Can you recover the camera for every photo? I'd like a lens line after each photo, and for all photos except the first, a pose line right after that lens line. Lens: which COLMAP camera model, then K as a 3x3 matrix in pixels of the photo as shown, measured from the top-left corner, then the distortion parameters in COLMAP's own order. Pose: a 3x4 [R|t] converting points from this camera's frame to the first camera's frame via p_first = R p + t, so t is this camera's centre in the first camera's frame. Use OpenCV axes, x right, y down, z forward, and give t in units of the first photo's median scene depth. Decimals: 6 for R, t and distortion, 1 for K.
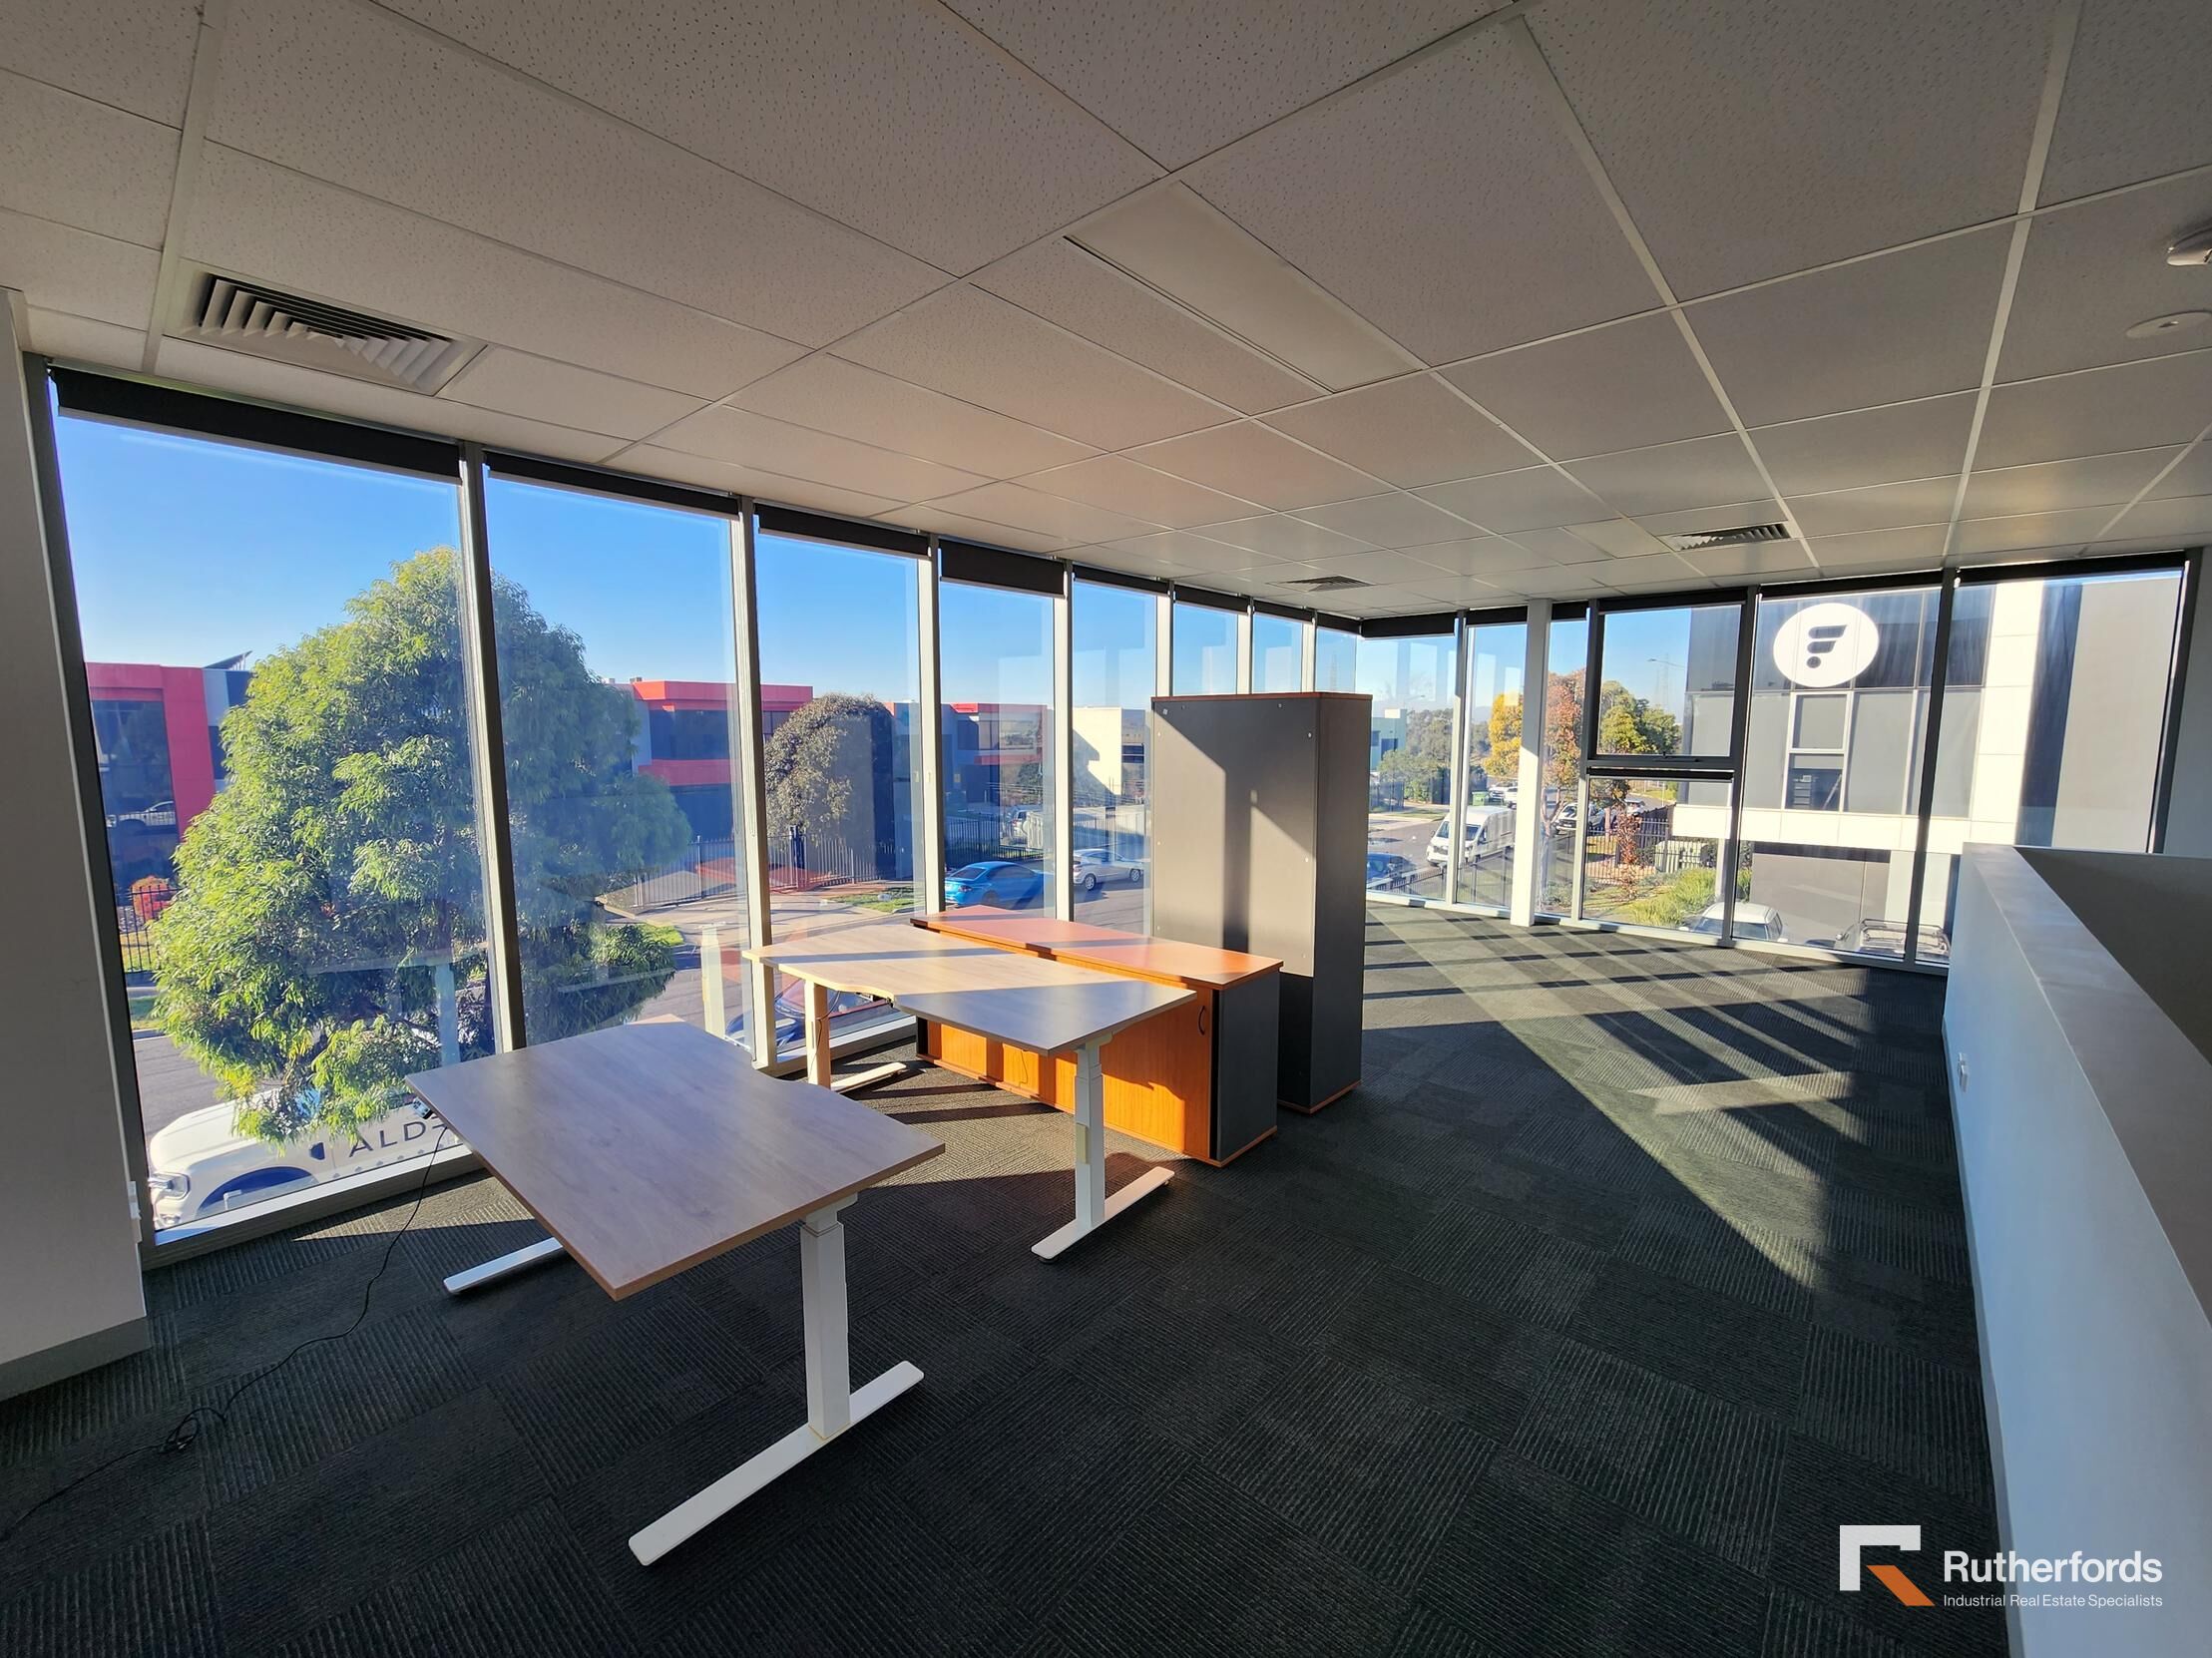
lens RADIAL K [[903.8, 0, 1110.1], [0, 903.8, 834.6], [0, 0, 1]] dist [-0.002217, 0.000278]
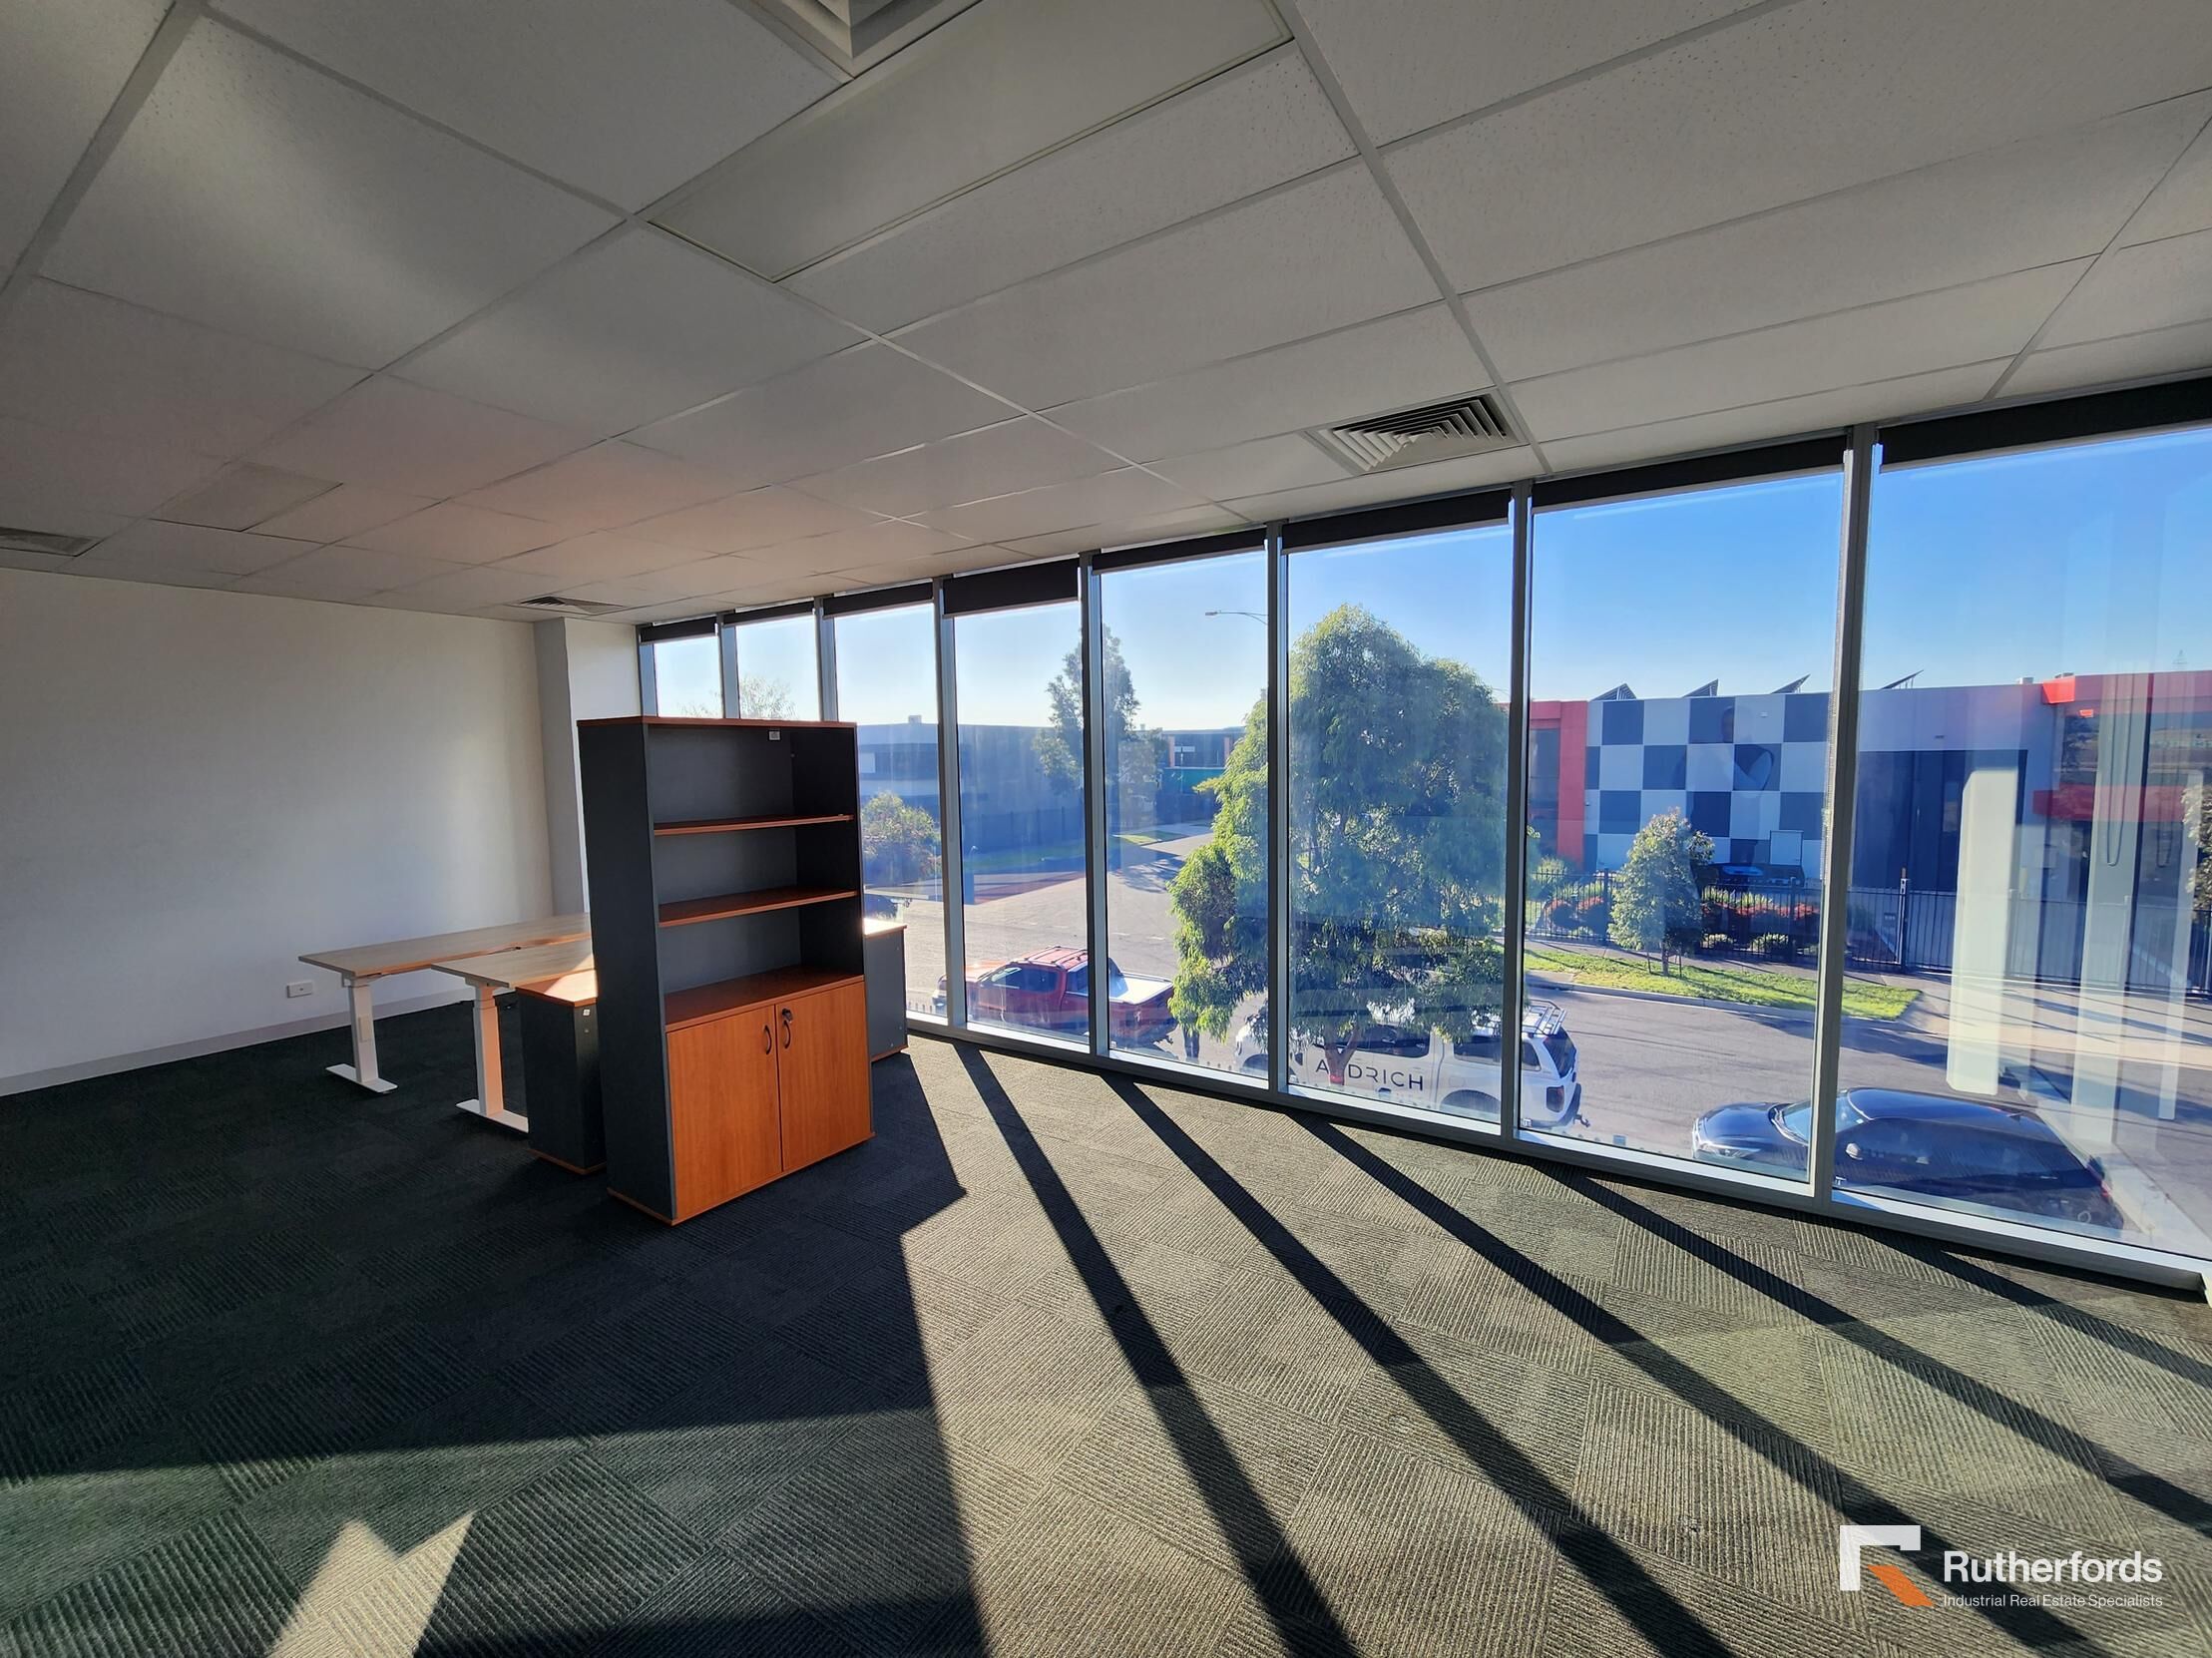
lens RADIAL K [[903.8, 0, 1110.1], [0, 903.8, 834.6], [0, 0, 1]] dist [-0.002217, 0.000278]
pose [[0.168272, 0.090162, -0.981609, 0.800218], [-0.100469, 0.992191, 0.073911, -0.113233], [0.980607, 0.086184, 0.176017, 0.908023]]
